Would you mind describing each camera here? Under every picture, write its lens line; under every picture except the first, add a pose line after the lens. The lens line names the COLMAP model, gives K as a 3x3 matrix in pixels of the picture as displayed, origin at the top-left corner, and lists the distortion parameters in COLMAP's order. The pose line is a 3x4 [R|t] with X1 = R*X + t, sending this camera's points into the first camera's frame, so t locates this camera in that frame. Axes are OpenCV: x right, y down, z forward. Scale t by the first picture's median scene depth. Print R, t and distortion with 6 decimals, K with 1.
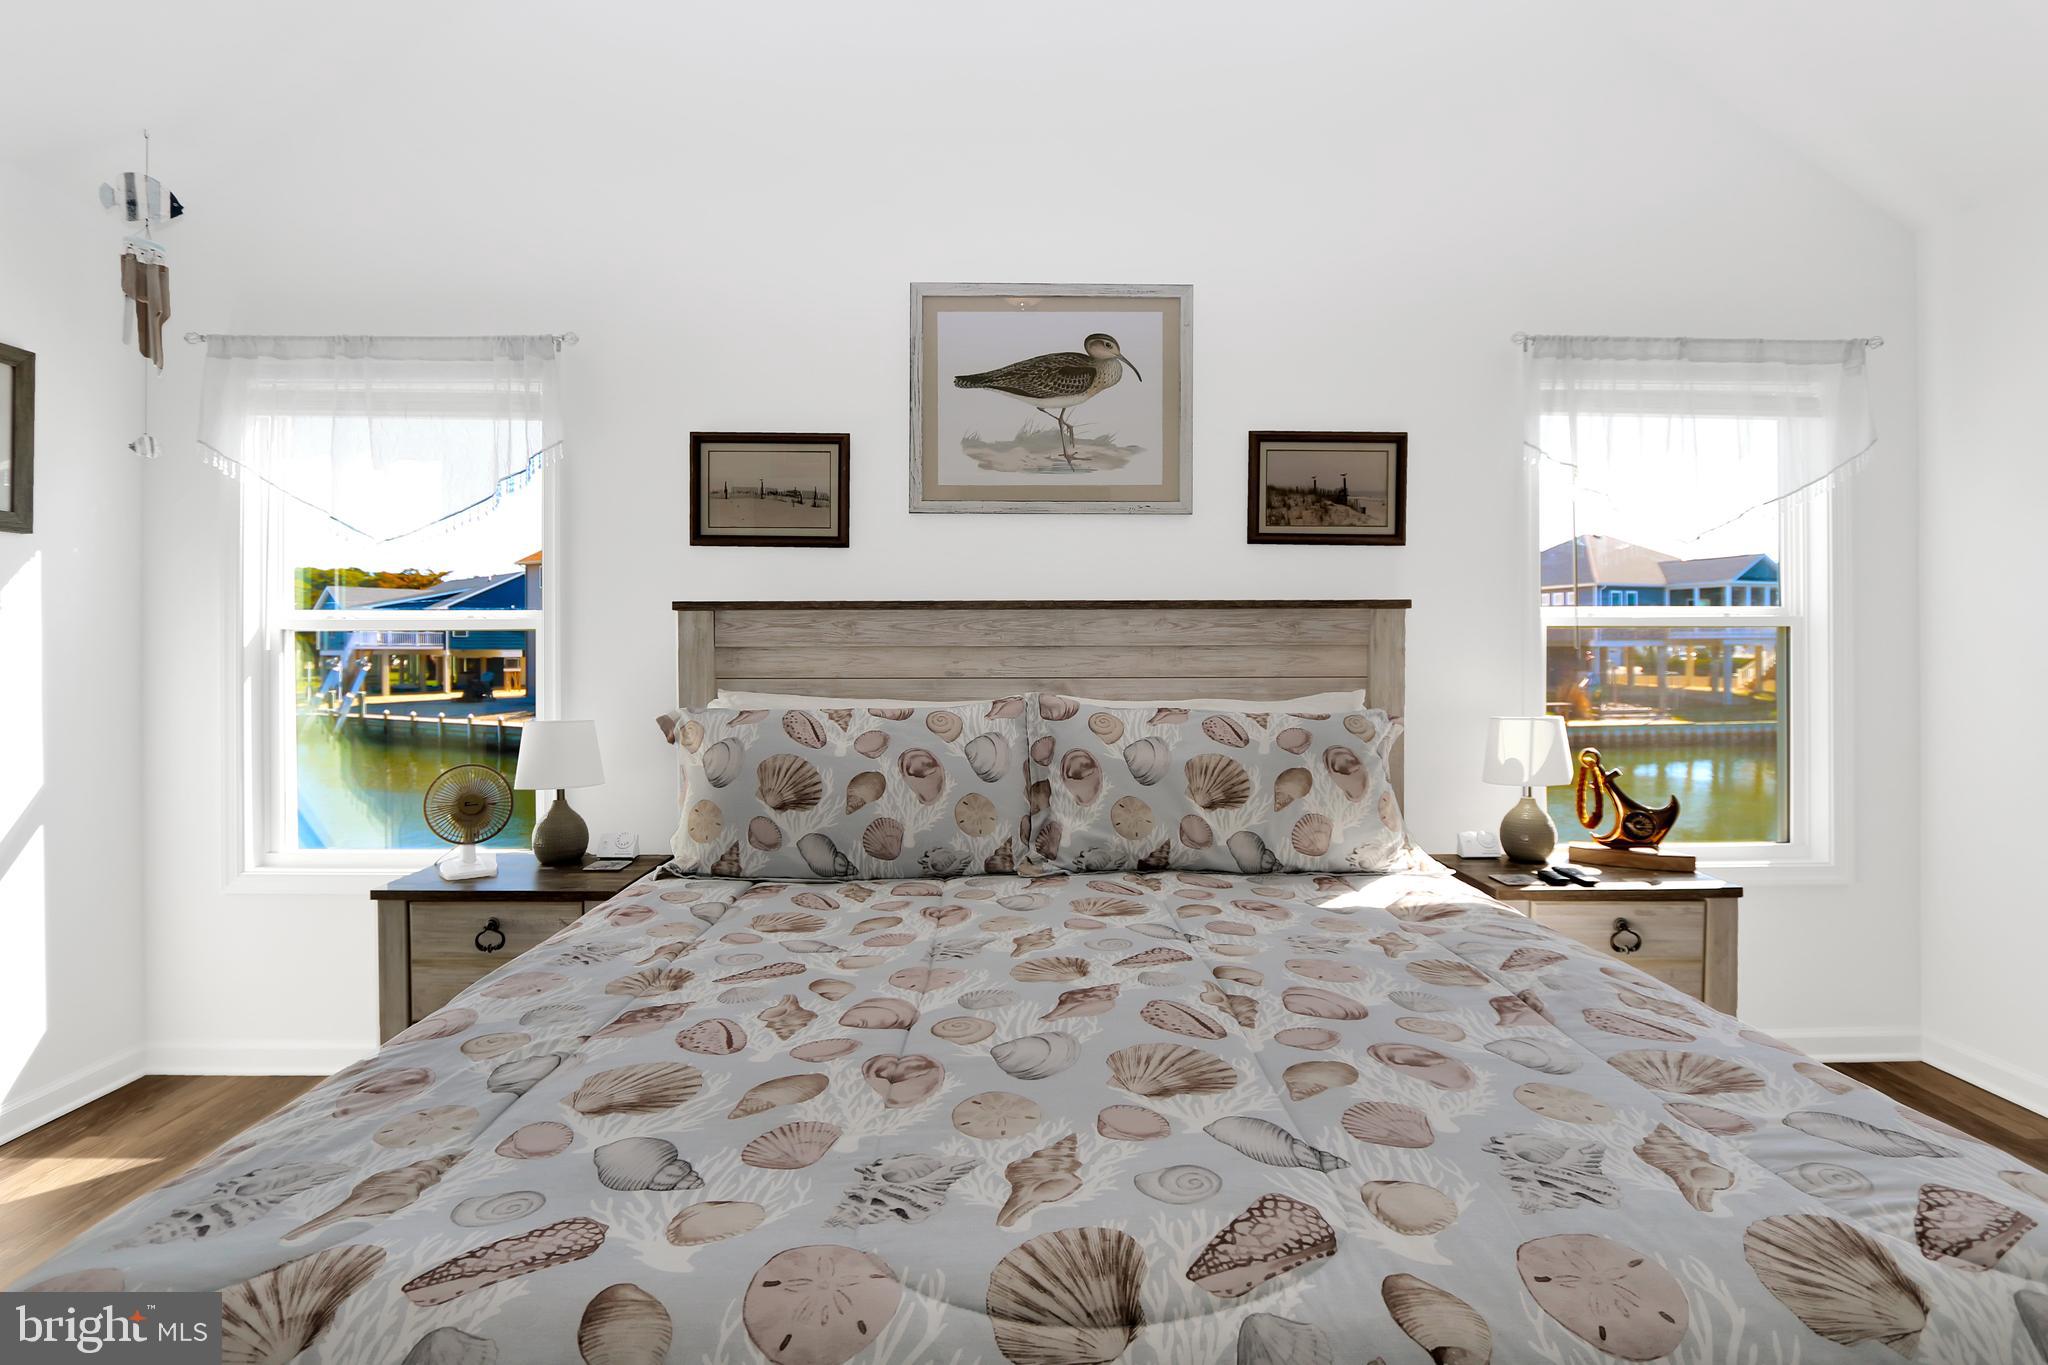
lens RADIAL K [[959.8, 0, 1050.7], [0, 959.8, 658.3], [0, 0, 1]] dist [-0.020563, 0.003359]
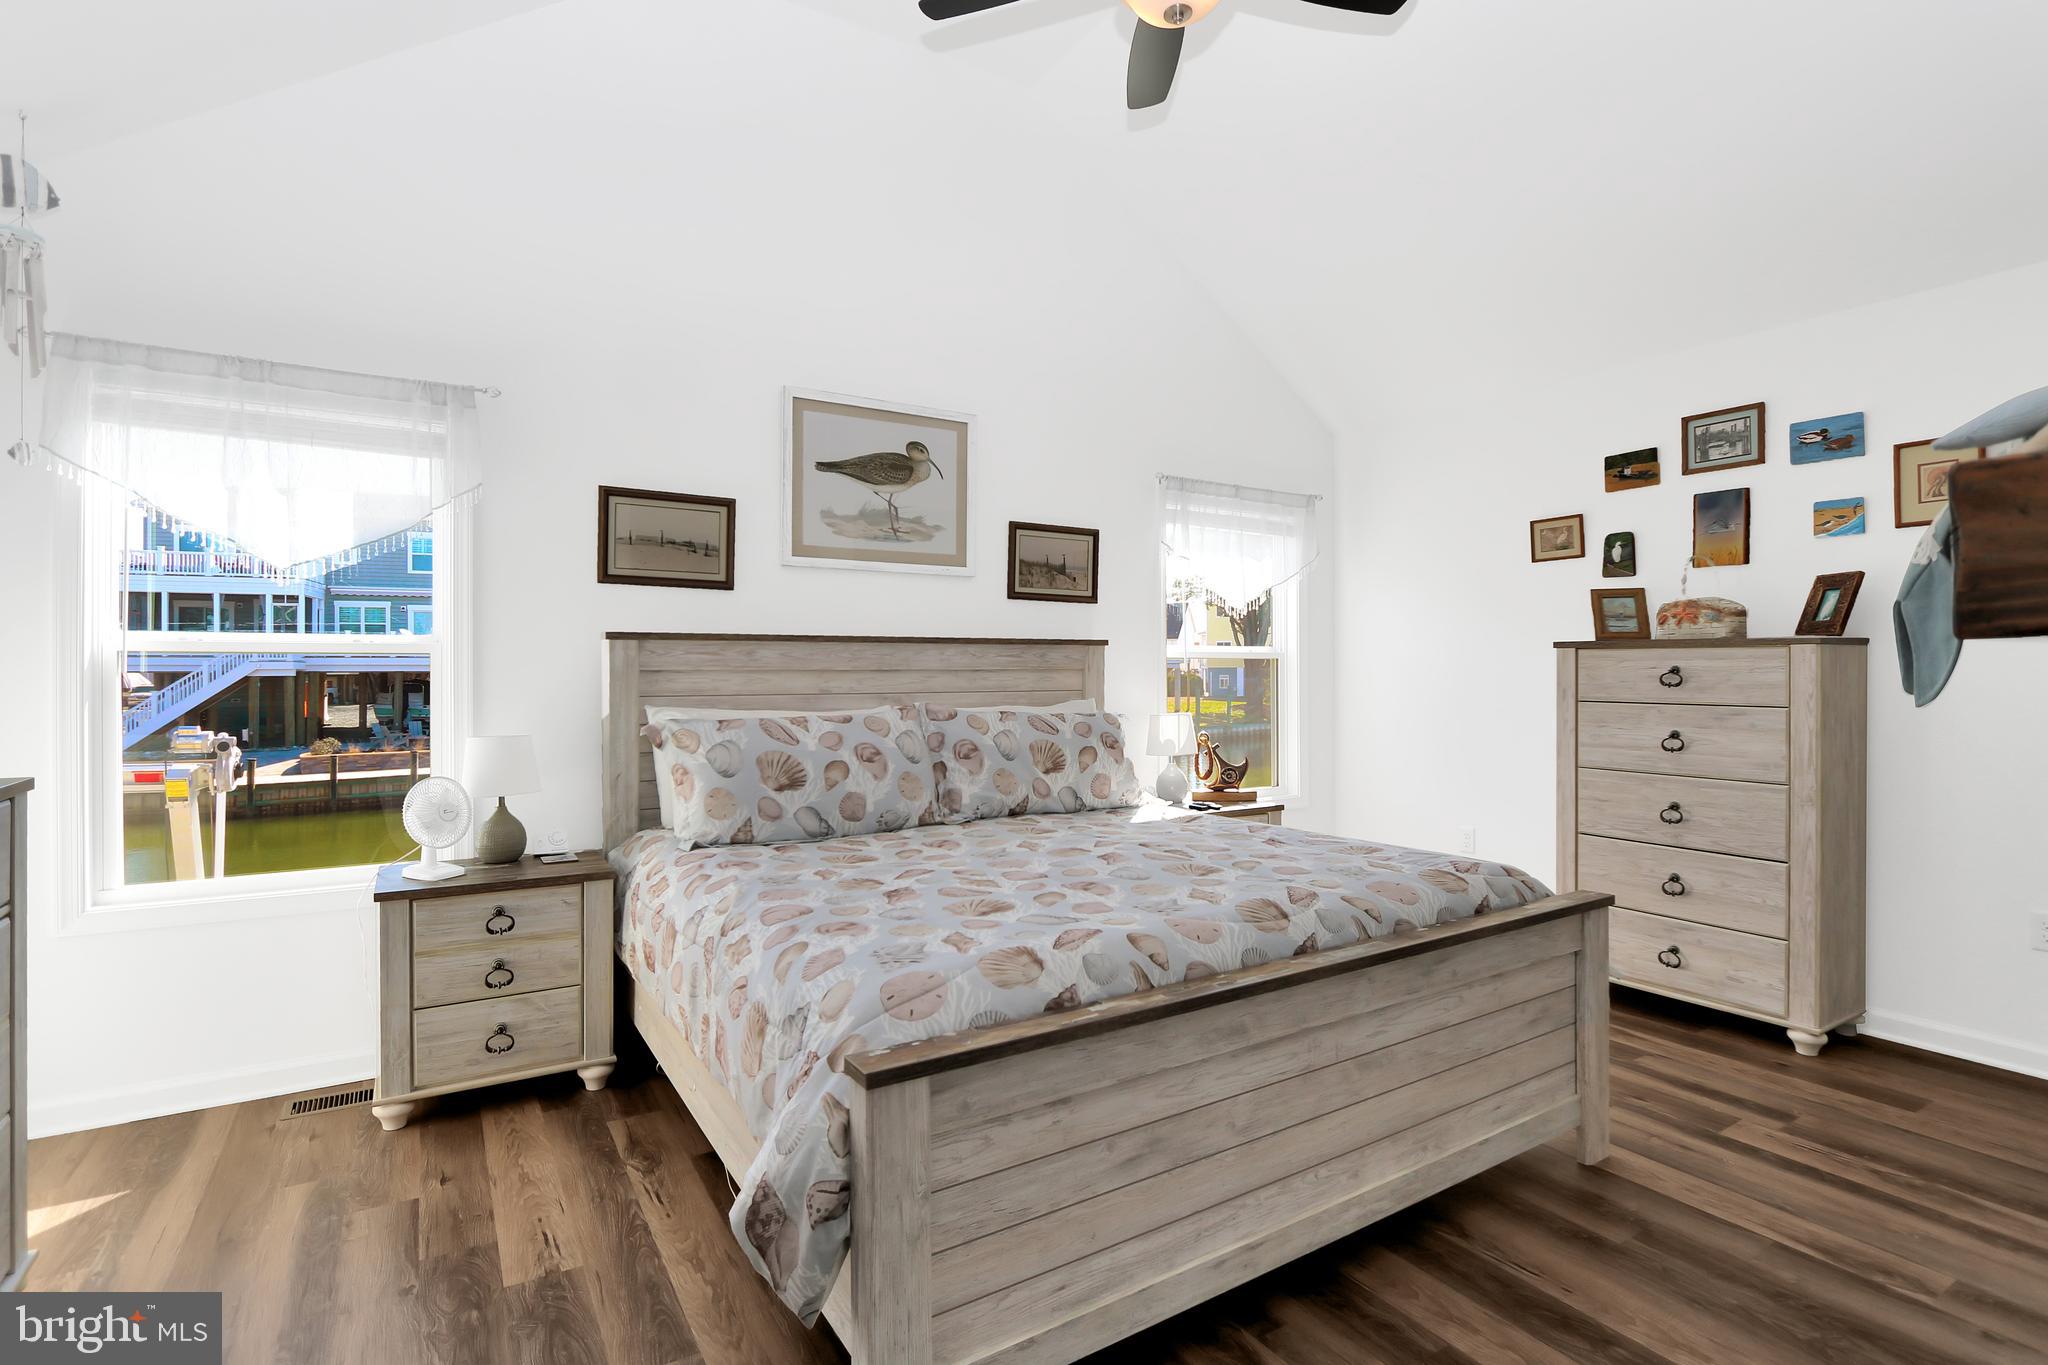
lens RADIAL K [[959.8, 0, 1024.3], [0, 959.8, 687.9], [0, 0, 1]] dist [-0.020563, 0.003359]
pose [[0.861255, -0.008475, 0.508102, -0.541377], [0.004782, 0.999952, 0.008573, 0.002351], [-0.508150, -0.004954, 0.861254, -0.273800]]
